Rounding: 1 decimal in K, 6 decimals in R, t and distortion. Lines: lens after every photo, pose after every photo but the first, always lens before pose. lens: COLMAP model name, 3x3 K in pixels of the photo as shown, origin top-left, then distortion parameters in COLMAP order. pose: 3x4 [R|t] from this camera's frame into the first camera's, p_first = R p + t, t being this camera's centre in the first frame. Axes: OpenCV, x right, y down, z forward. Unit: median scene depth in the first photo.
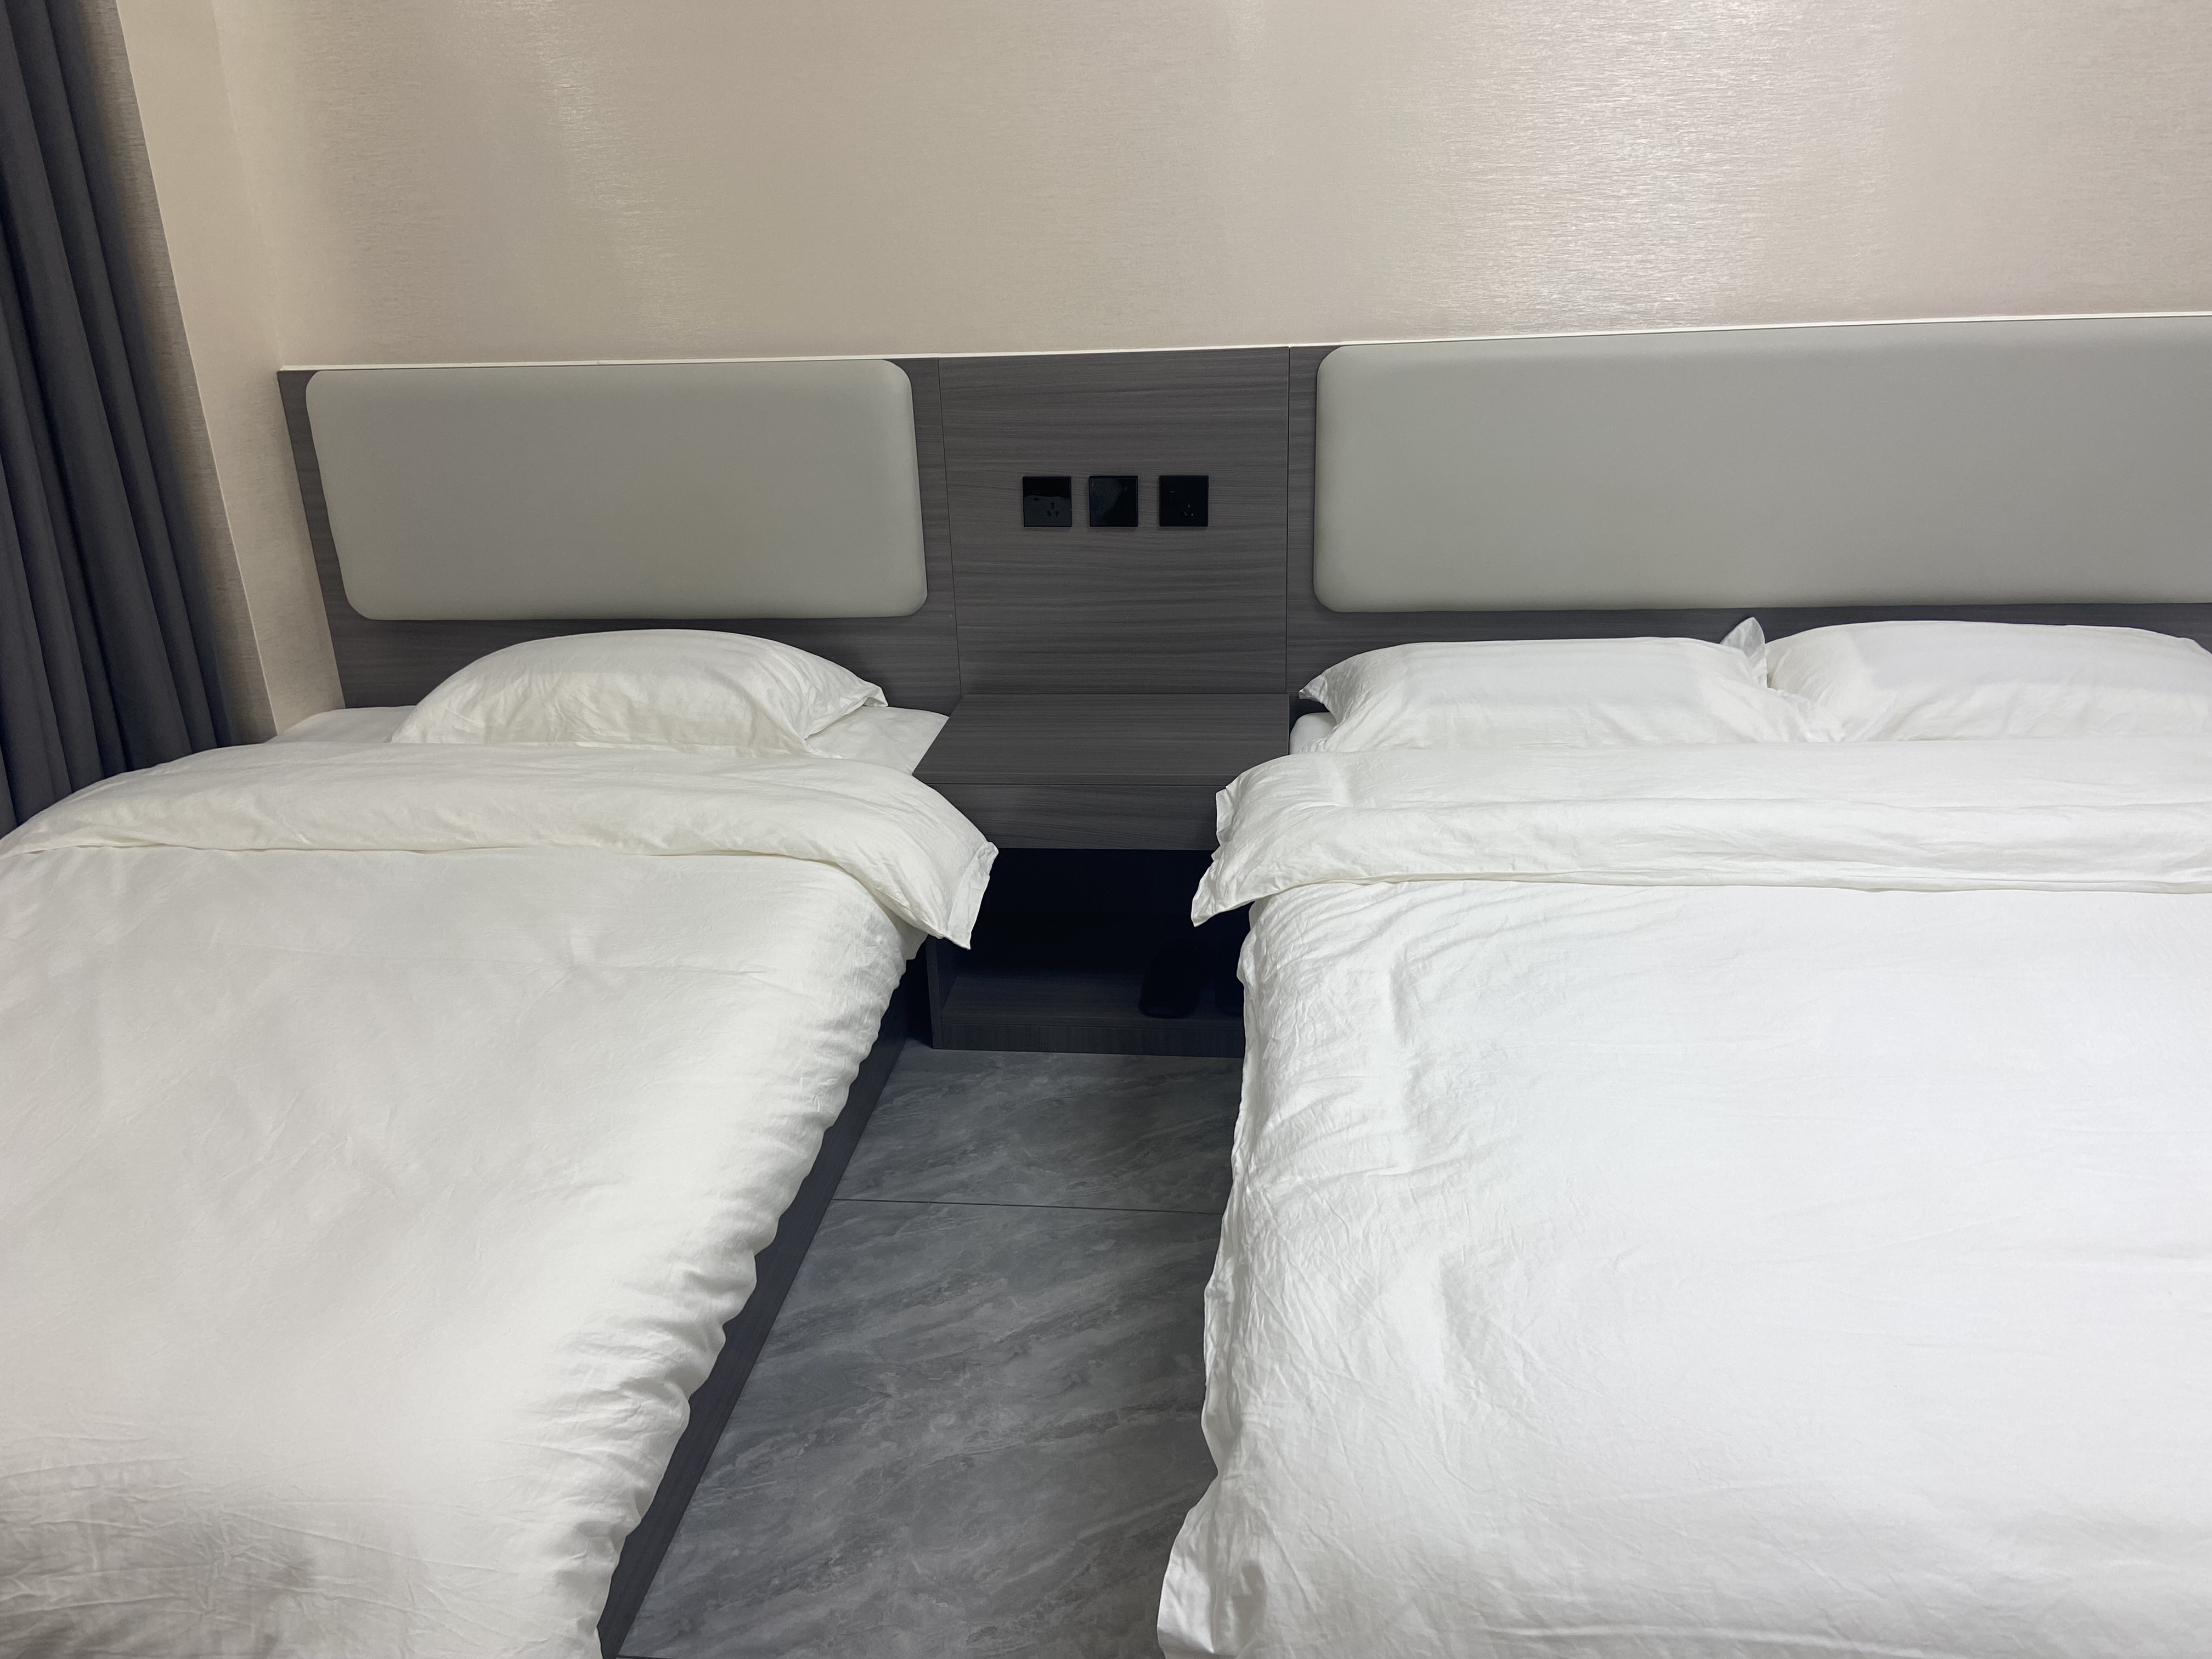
lens RADIAL K [[1669.5, 0, 1095.4], [0, 1669.5, 825.0], [0, 0, 1]] dist [0.125811, -0.159598]
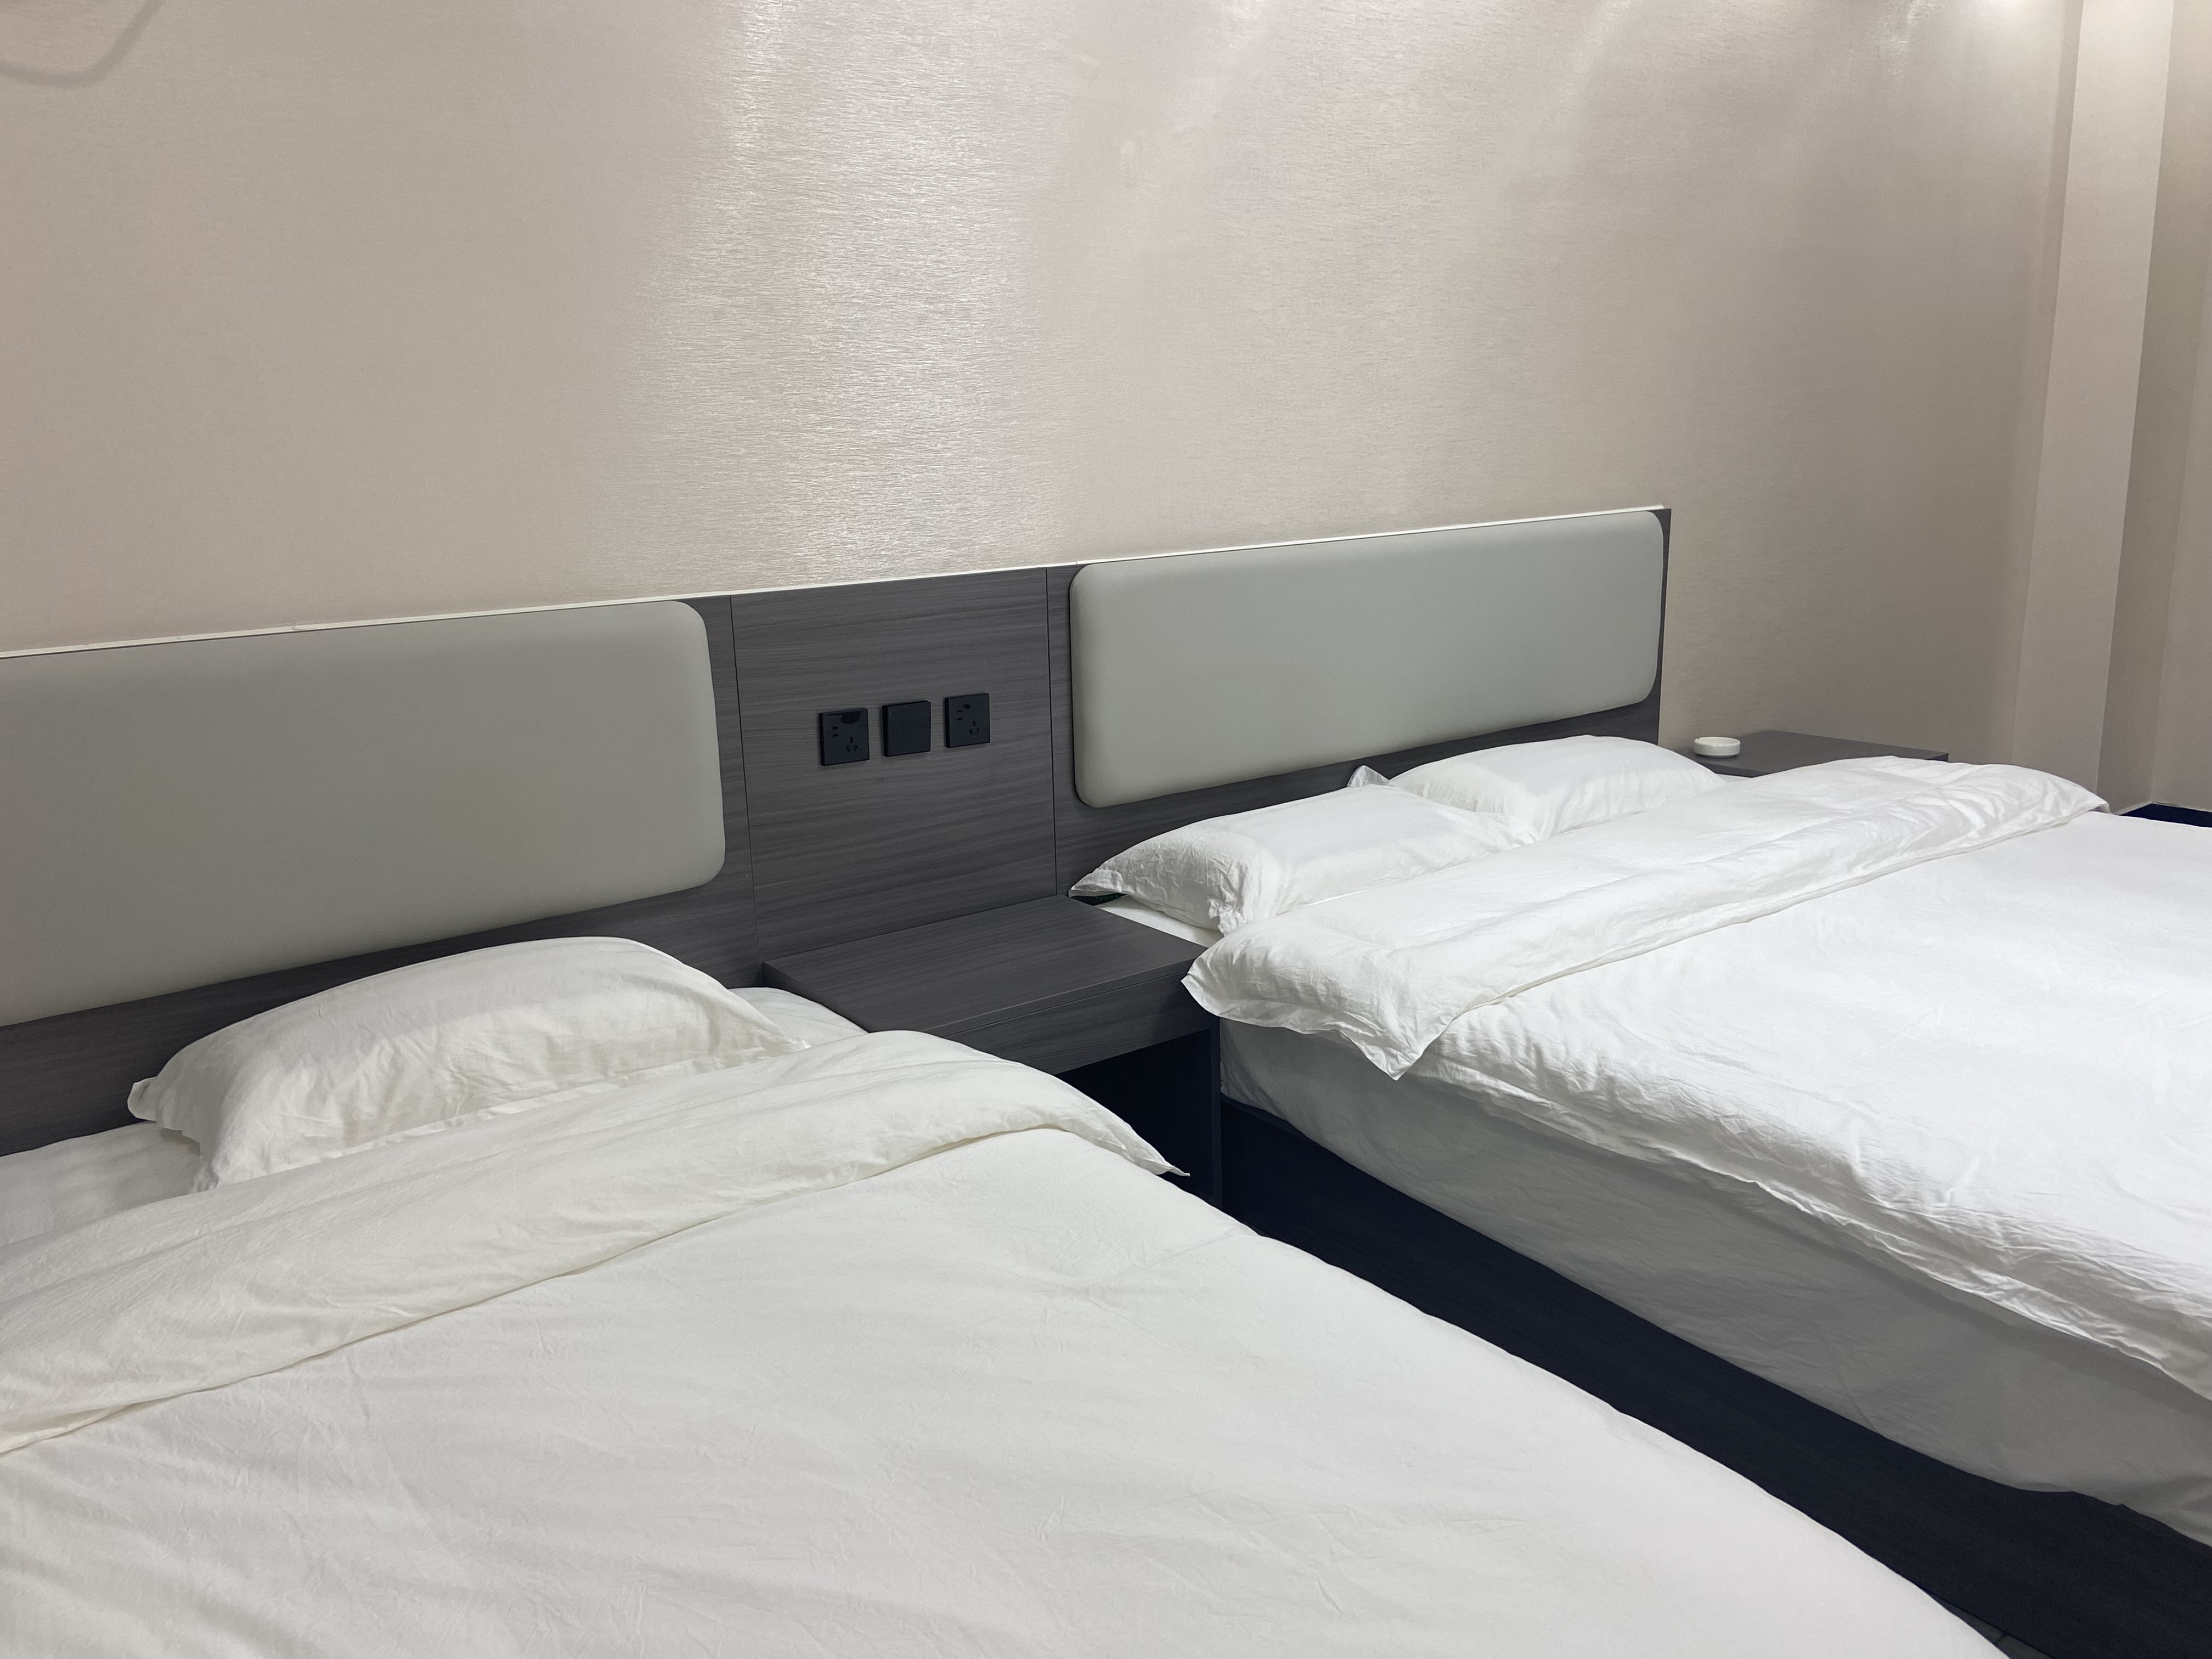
lens RADIAL K [[1669.5, 0, 1095.4], [0, 1669.5, 825.0], [0, 0, 1]] dist [0.125811, -0.159598]
pose [[0.727320, -0.146070, 0.670573, -0.597900], [0.240494, 0.969378, -0.049687, -0.068907], [-0.642781, 0.197407, 0.740177, 0.242187]]
